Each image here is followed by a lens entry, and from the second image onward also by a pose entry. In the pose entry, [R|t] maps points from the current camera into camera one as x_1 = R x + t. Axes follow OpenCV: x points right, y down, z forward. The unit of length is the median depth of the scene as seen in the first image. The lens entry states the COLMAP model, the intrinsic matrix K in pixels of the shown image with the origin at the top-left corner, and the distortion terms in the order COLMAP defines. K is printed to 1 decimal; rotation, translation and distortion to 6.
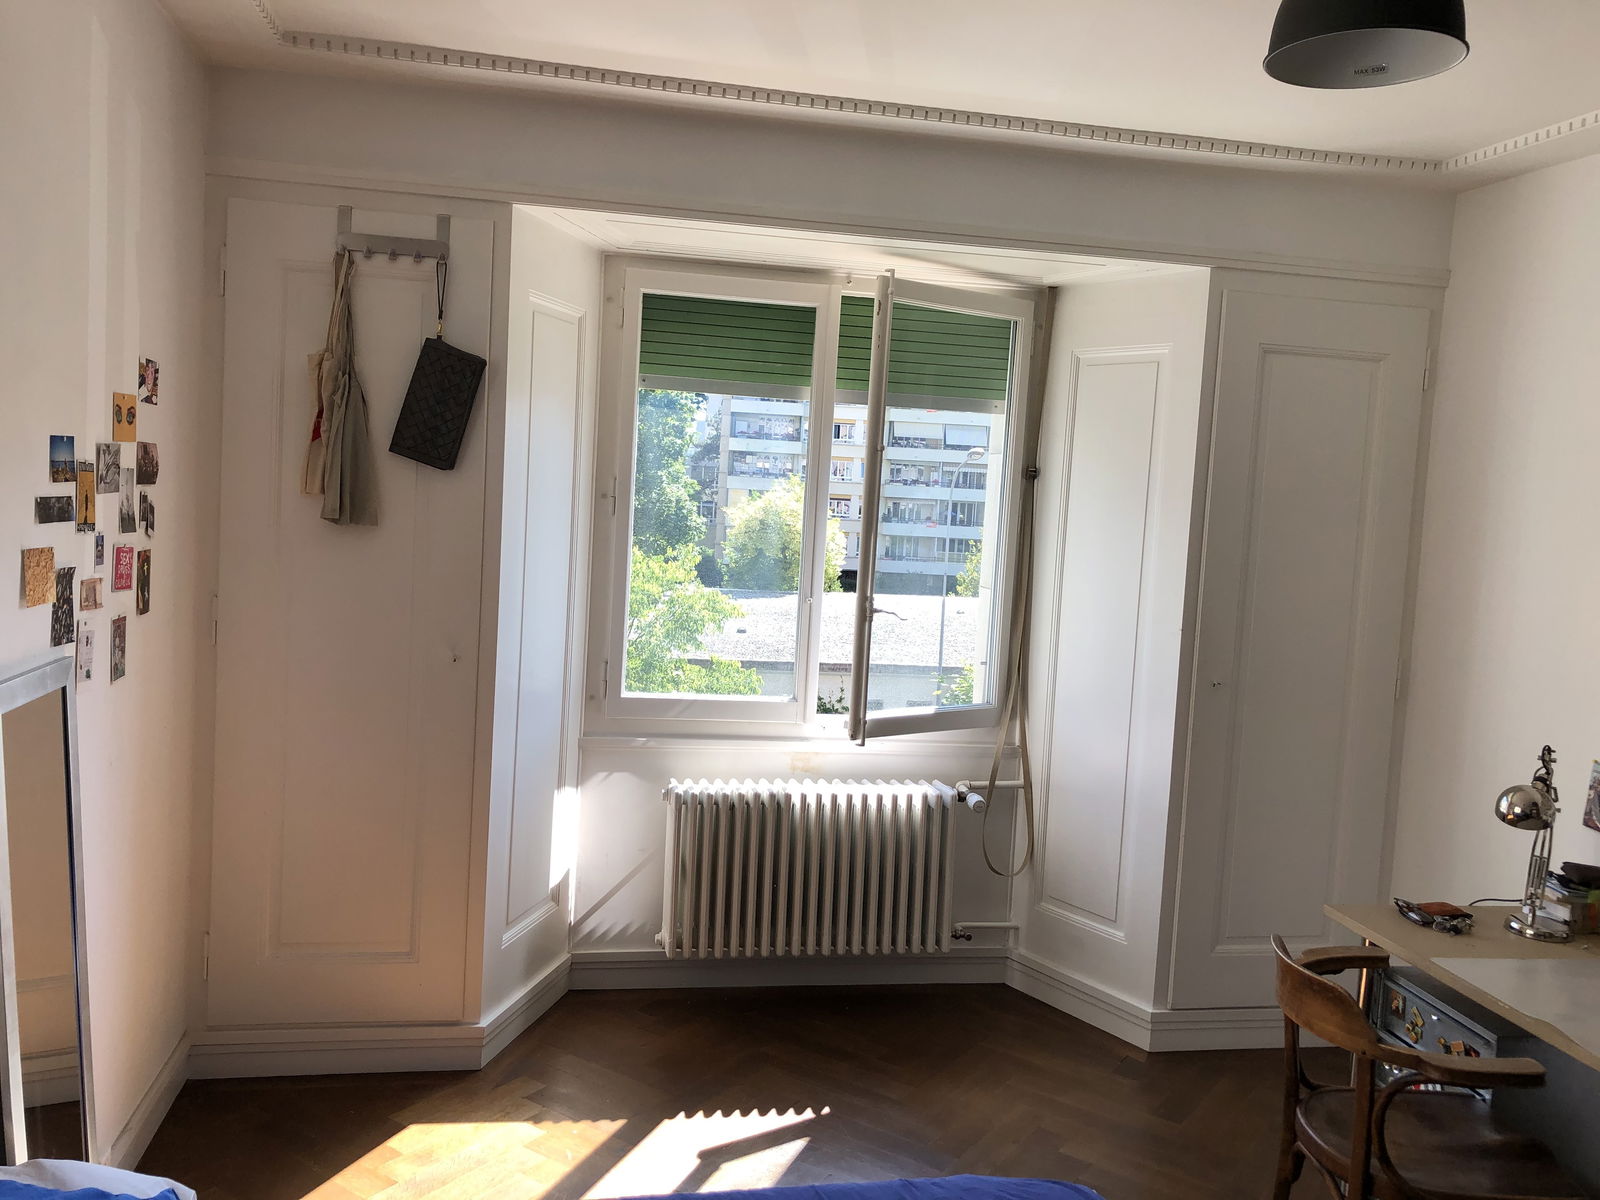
lens RADIAL K [[1319.4, 0, 800.2], [0, 1319.4, 588.8], [0, 0, 1]] dist [0.046764, 0.000200]
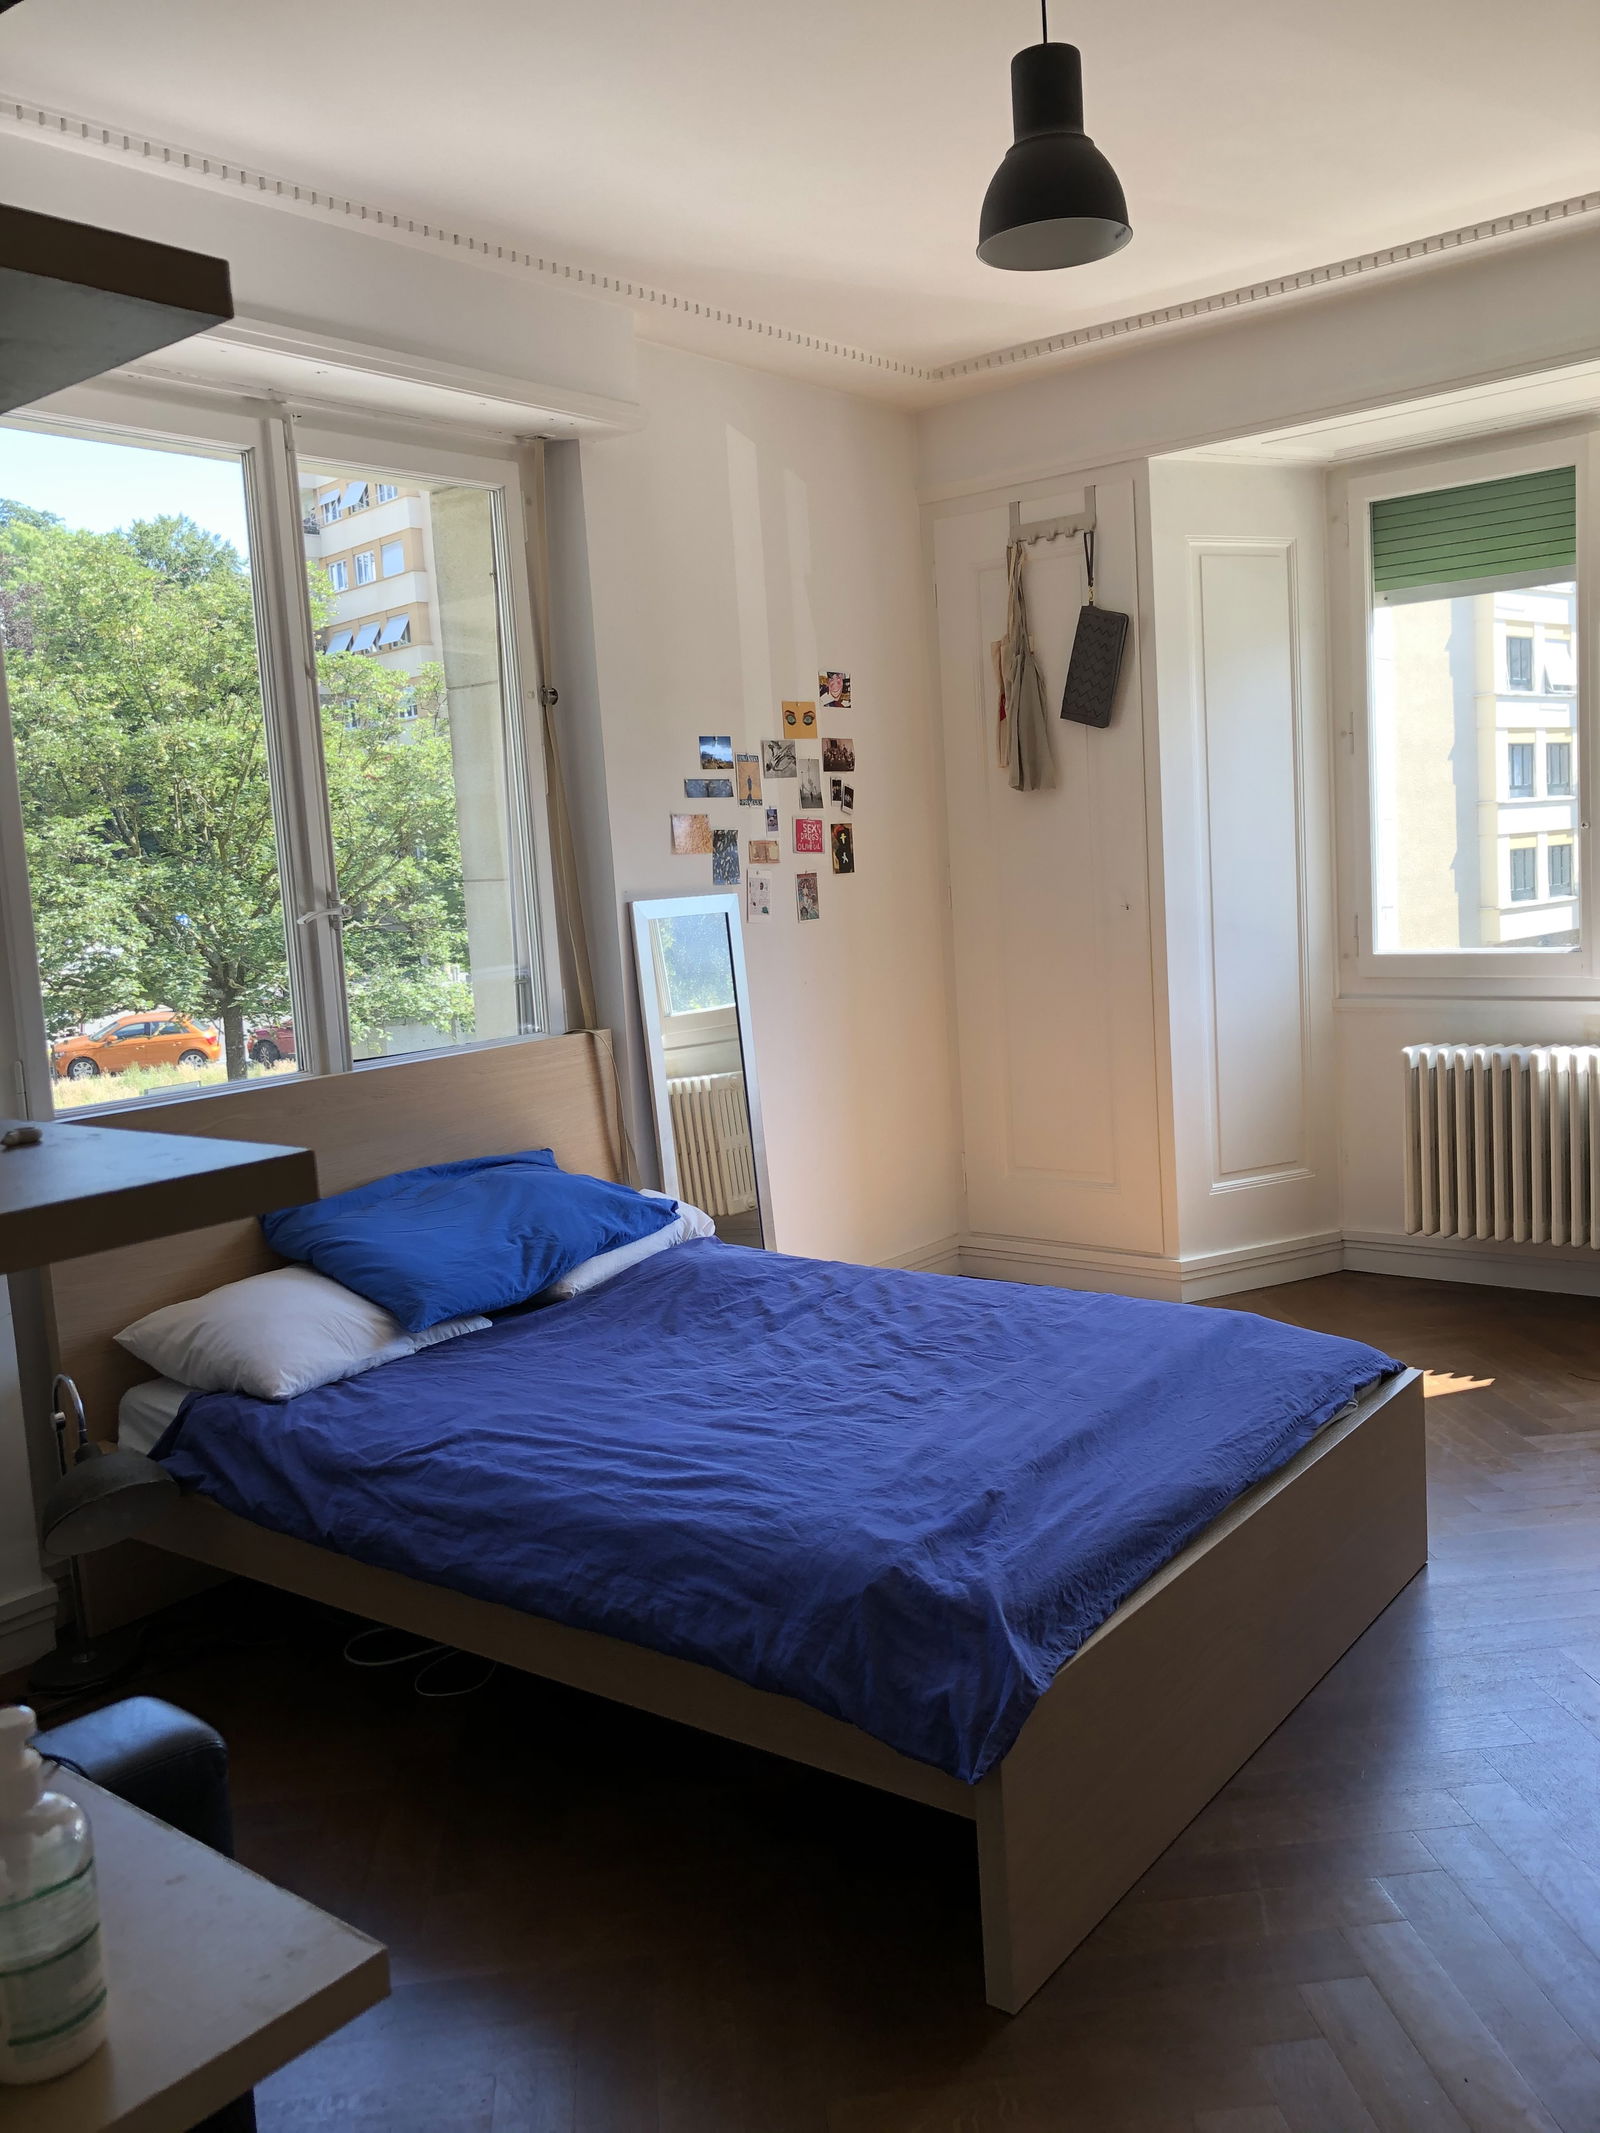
lens RADIAL K [[1759.0, 0, 803.5], [0, 1759.0, 1068.4], [0, 0, 1]] dist [0.046764, 0.000200]
pose [[0.655289, 0.001693, -0.755376, 0.660035], [0.041573, 0.998401, 0.038302, 0.121024], [0.754233, -0.056502, 0.654171, -0.126618]]
